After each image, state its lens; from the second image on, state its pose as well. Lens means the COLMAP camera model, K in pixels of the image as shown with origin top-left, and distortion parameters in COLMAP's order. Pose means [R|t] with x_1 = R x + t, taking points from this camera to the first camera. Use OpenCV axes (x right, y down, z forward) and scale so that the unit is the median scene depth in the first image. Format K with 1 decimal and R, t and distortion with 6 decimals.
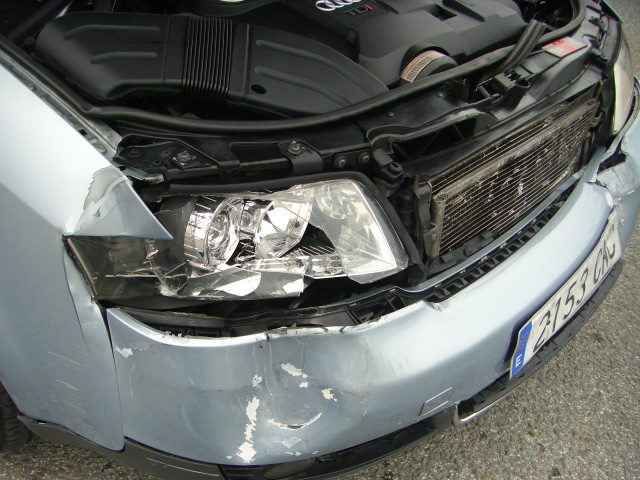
lens RADIAL K [[719.4, 0, 299.8], [0, 719.4, 303.2], [0, 0, 1]] dist [-0.174130, 0.086048]
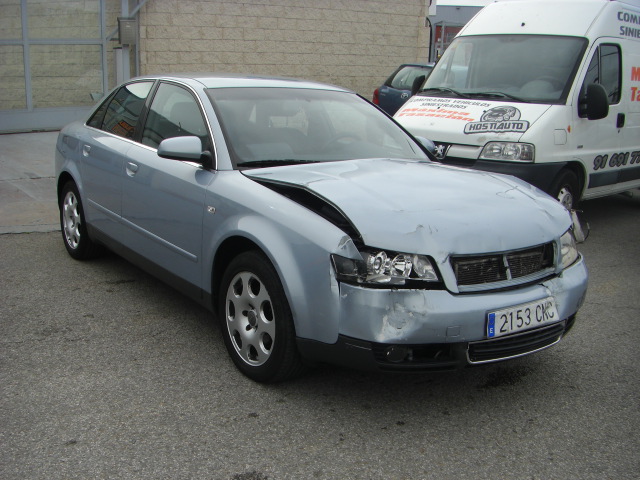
lens RADIAL K [[719.4, 0, 299.8], [0, 719.4, 303.2], [0, 0, 1]] dist [-0.174130, 0.086048]
pose [[0.975693, 0.029454, -0.217154, 0.221086], [-0.117200, 0.907438, -0.403509, 1.264597], [0.185169, 0.419152, 0.888833, -1.633376]]
